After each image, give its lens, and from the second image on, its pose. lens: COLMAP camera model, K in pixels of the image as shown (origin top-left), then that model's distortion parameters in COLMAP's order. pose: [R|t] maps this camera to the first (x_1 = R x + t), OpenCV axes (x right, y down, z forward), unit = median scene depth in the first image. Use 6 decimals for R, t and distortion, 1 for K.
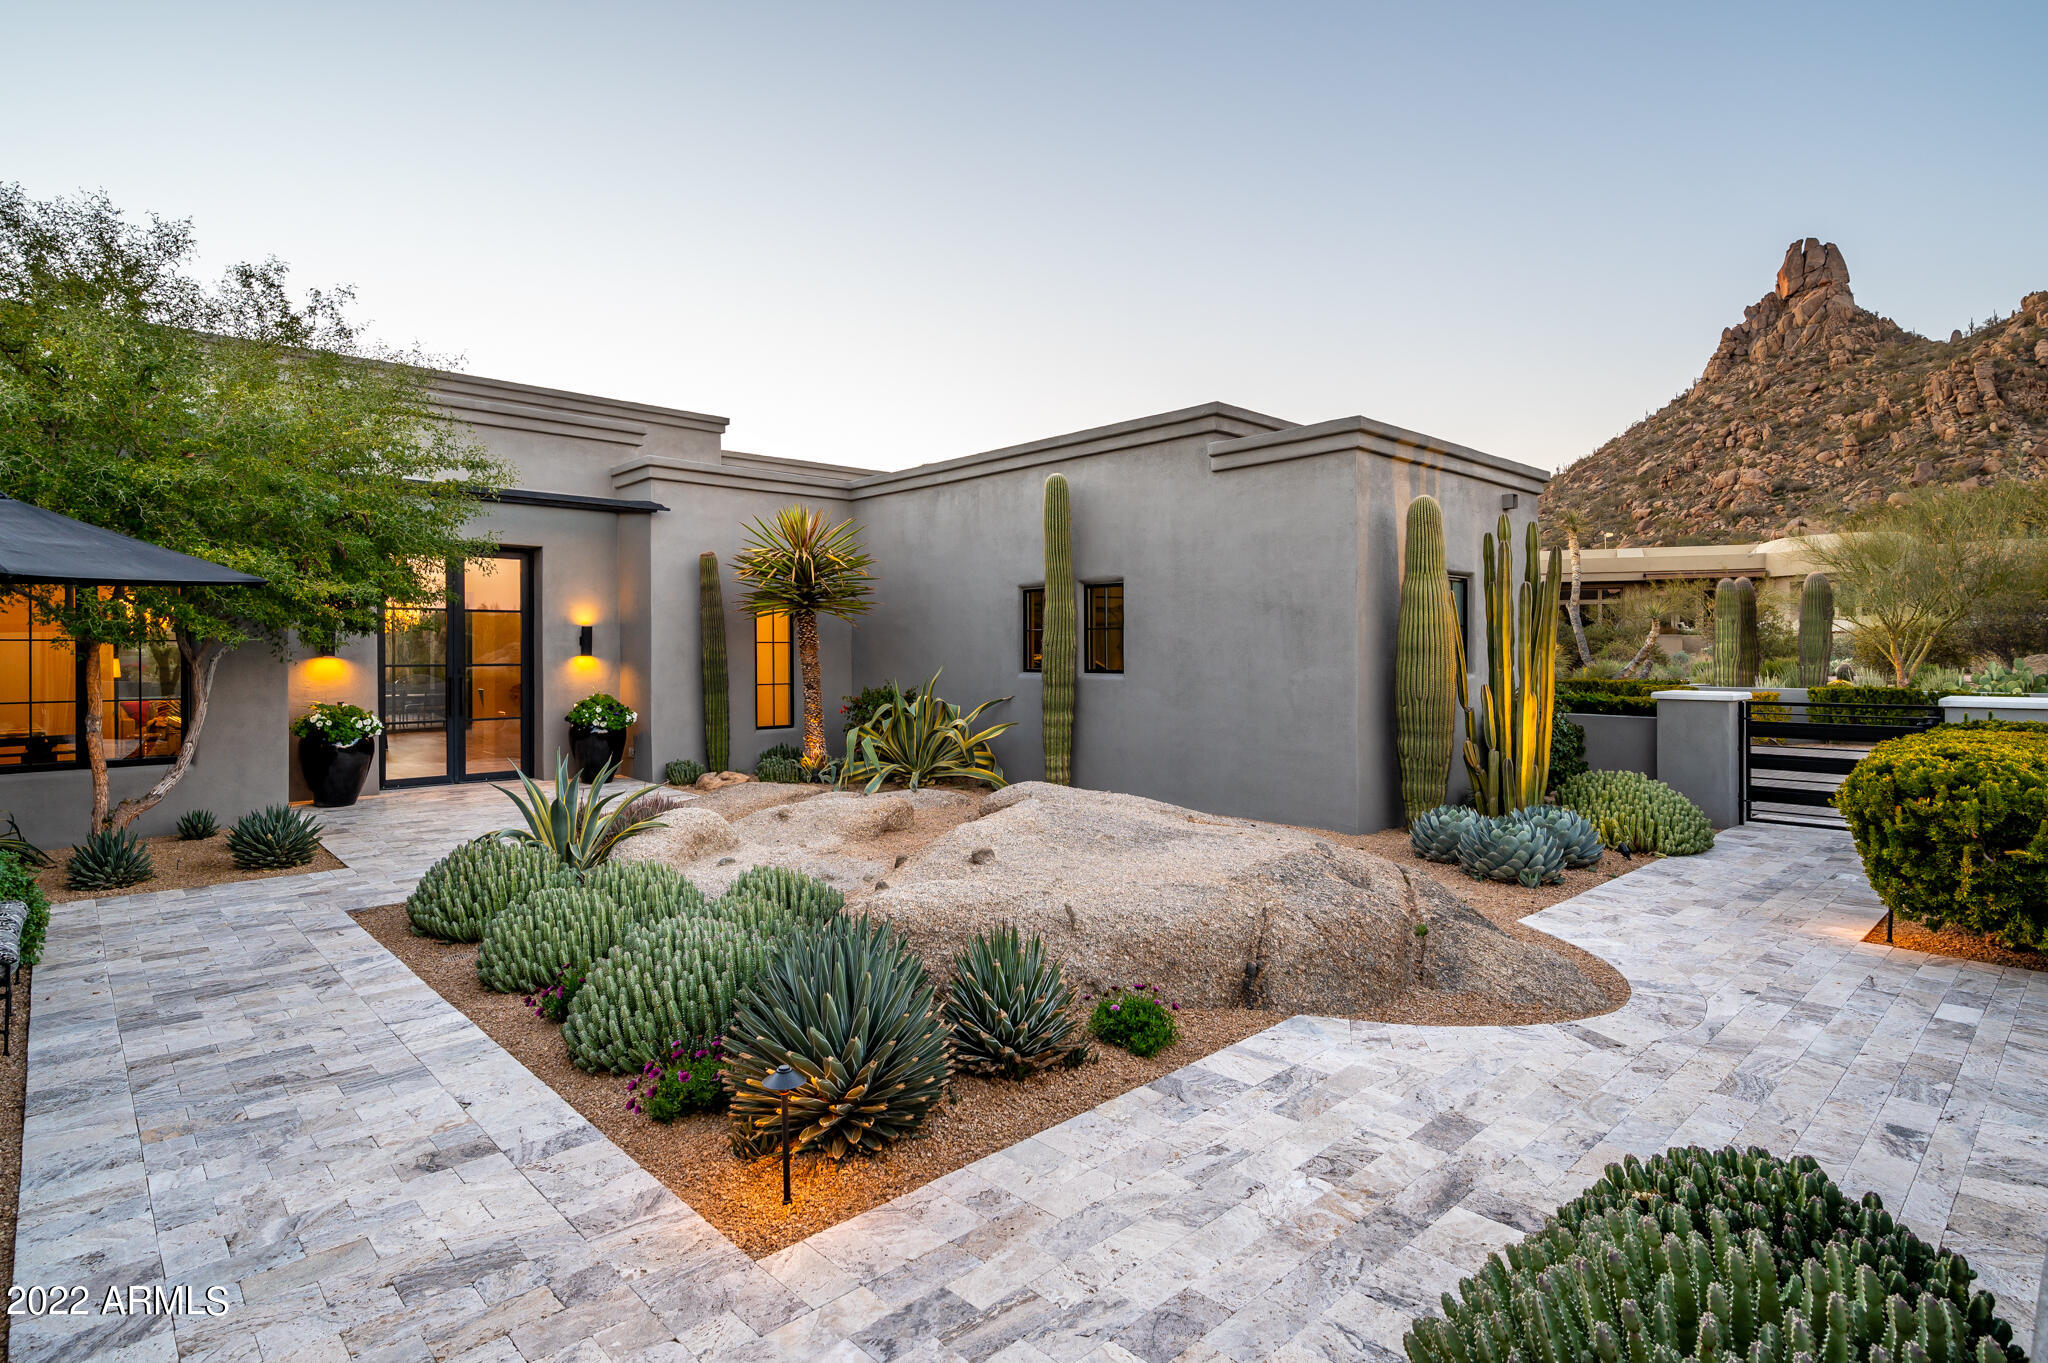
lens RADIAL K [[1044.2, 0, 1004.6], [0, 1044.2, 648.7], [0, 0, 1]] dist [-0.000095, 0.000629]
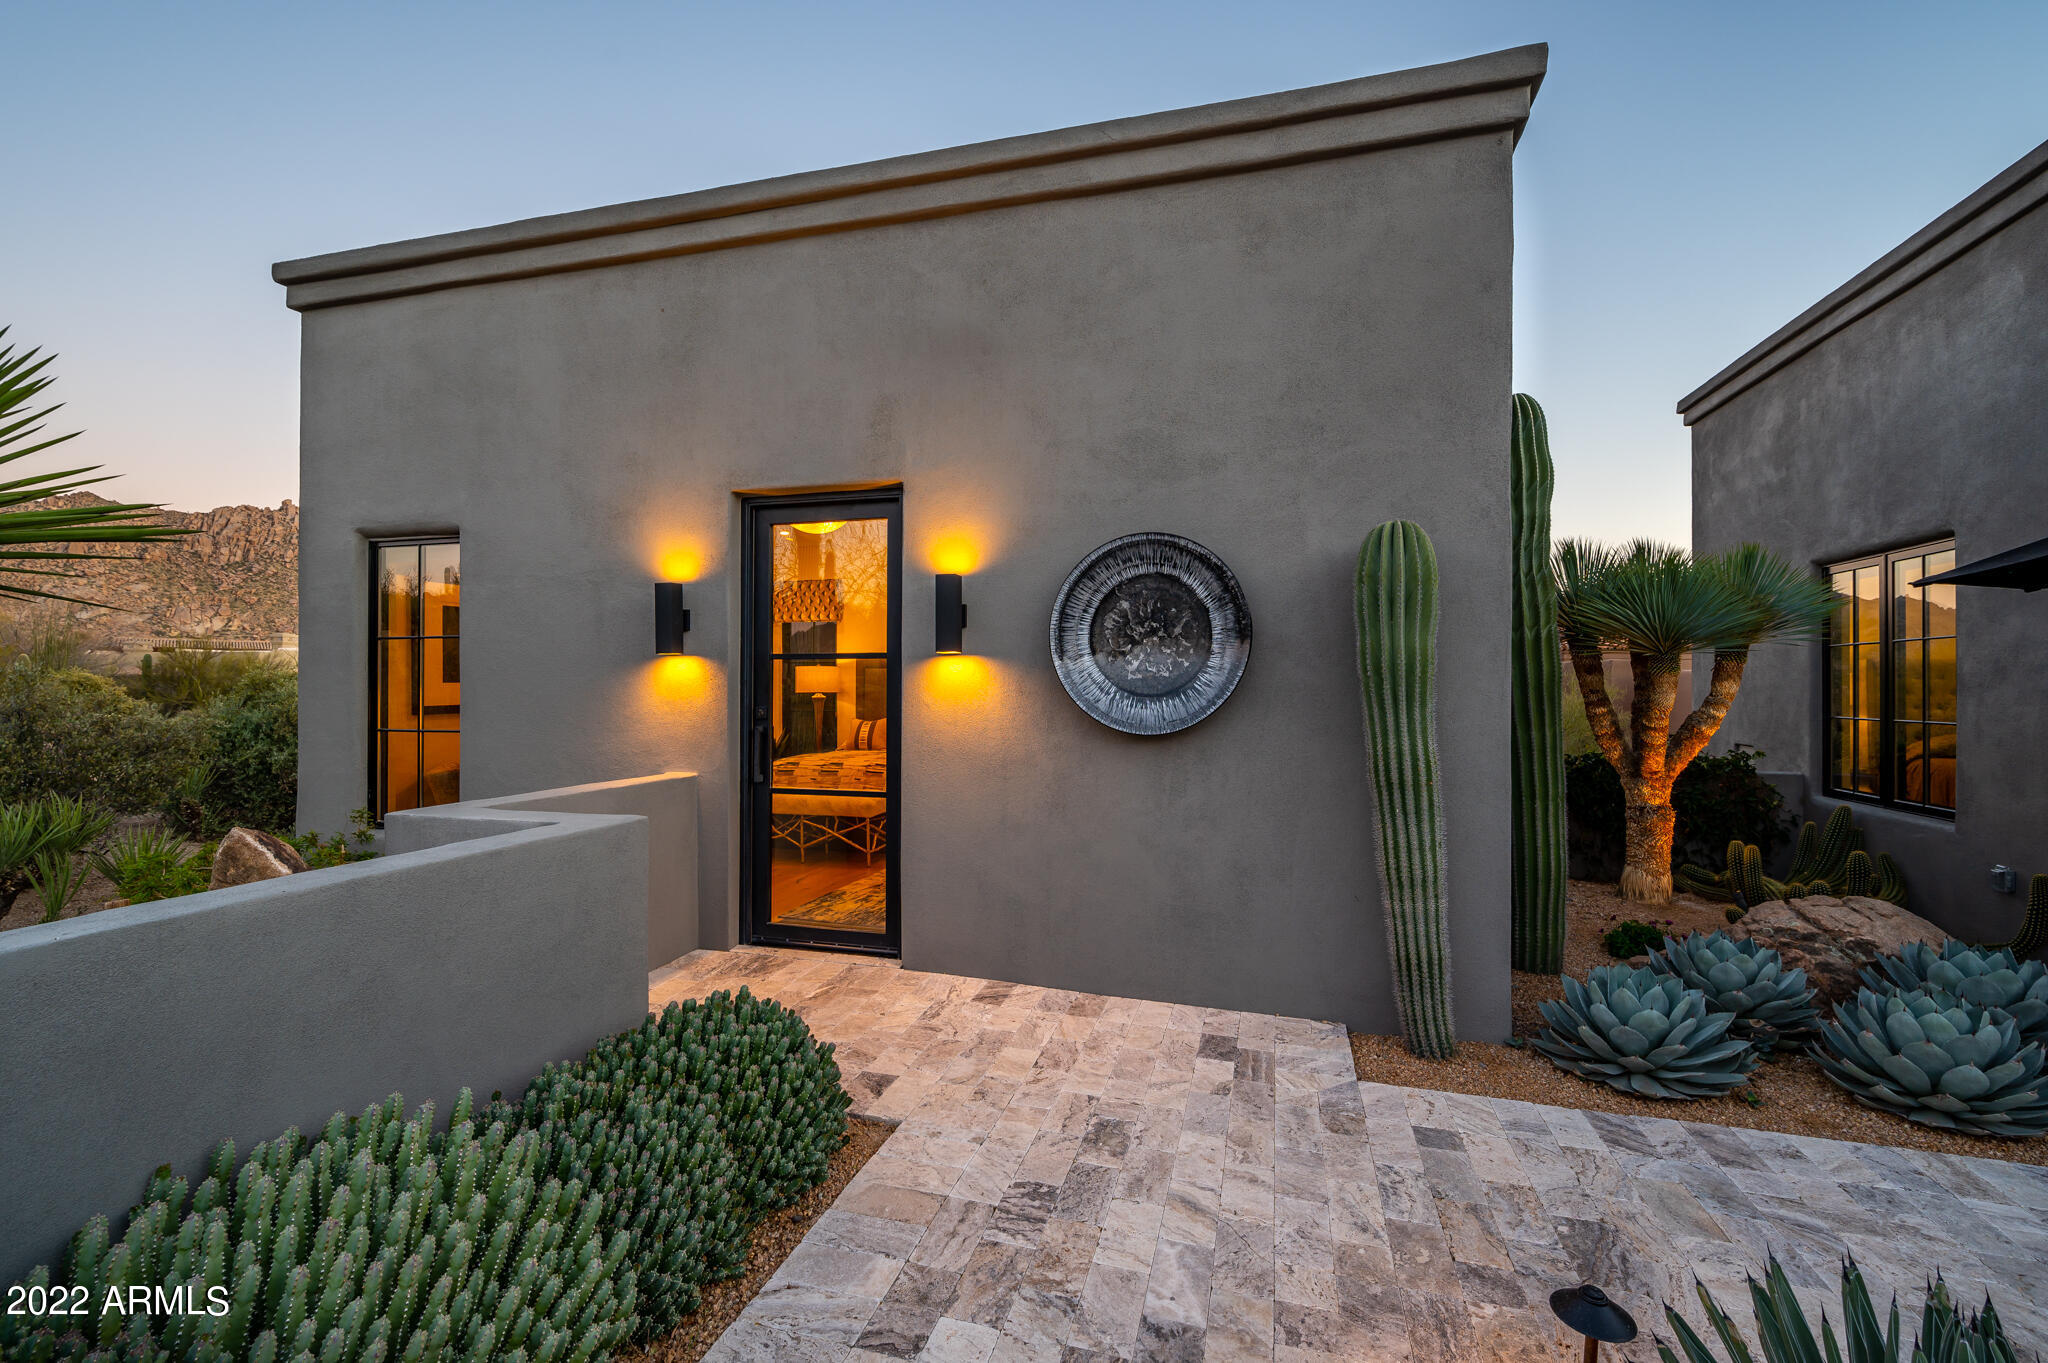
lens RADIAL K [[897.5, 0, 1025.5], [0, 897.5, 683.3], [0, 0, 1]] dist [0.002263, 0.000385]
pose [[-0.851193, 0.001076, -0.524852, 0.112883], [0.004090, 0.999981, -0.004583, 0.019910], [0.524837, -0.006047, -0.851181, 0.434383]]
